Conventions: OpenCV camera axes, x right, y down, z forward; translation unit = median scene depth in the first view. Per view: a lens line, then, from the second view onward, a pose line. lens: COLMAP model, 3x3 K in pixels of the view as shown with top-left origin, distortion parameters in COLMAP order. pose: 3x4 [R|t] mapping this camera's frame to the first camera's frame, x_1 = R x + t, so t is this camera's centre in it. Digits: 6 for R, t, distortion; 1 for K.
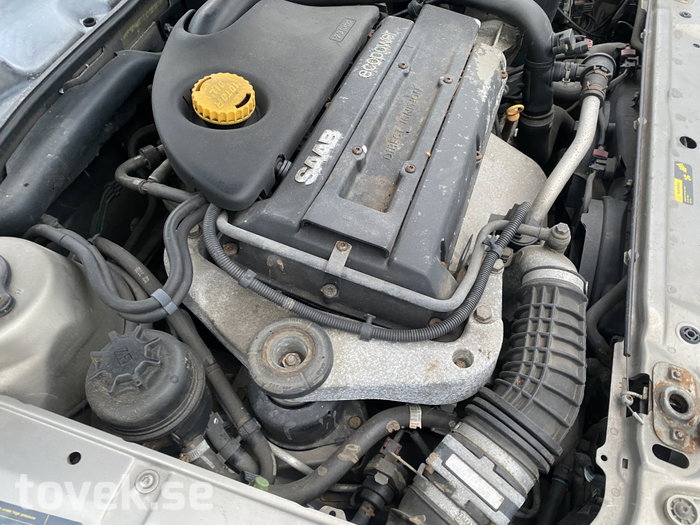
lens RADIAL K [[536.4, 0, 350.0], [0, 536.4, 262.5], [0, 0, 1]] dist [0.054248, -0.069375]
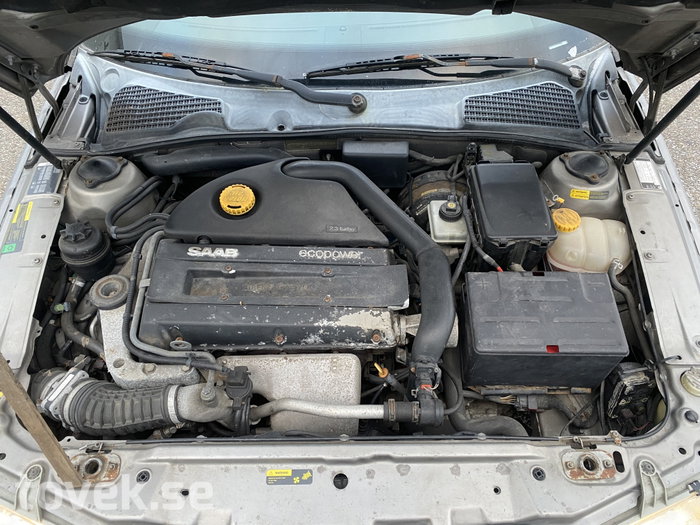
lens RADIAL K [[536.4, 0, 350.0], [0, 536.4, 262.5], [0, 0, 1]] dist [0.054248, -0.069375]
pose [[0.335286, 0.727769, -0.598276, 1.154666], [-0.751508, 0.589579, 0.296029, -1.019097], [0.568172, 0.350355, 0.744602, -0.057307]]
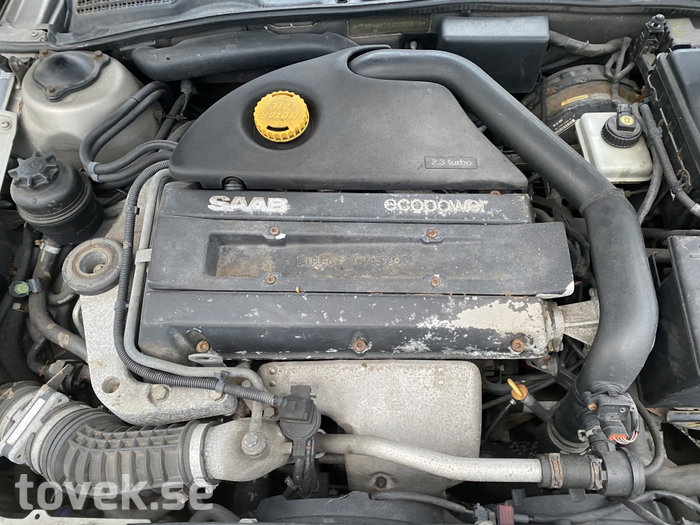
lens RADIAL K [[521.6, 0, 350.0], [0, 521.6, 262.5], [0, 0, 1]] dist [0.052082, -0.063300]
pose [[0.321486, 0.812312, -0.486617, 0.621021], [-0.734753, 0.538163, 0.412939, -0.717787], [0.597315, 0.224789, 0.769860, 0.306800]]
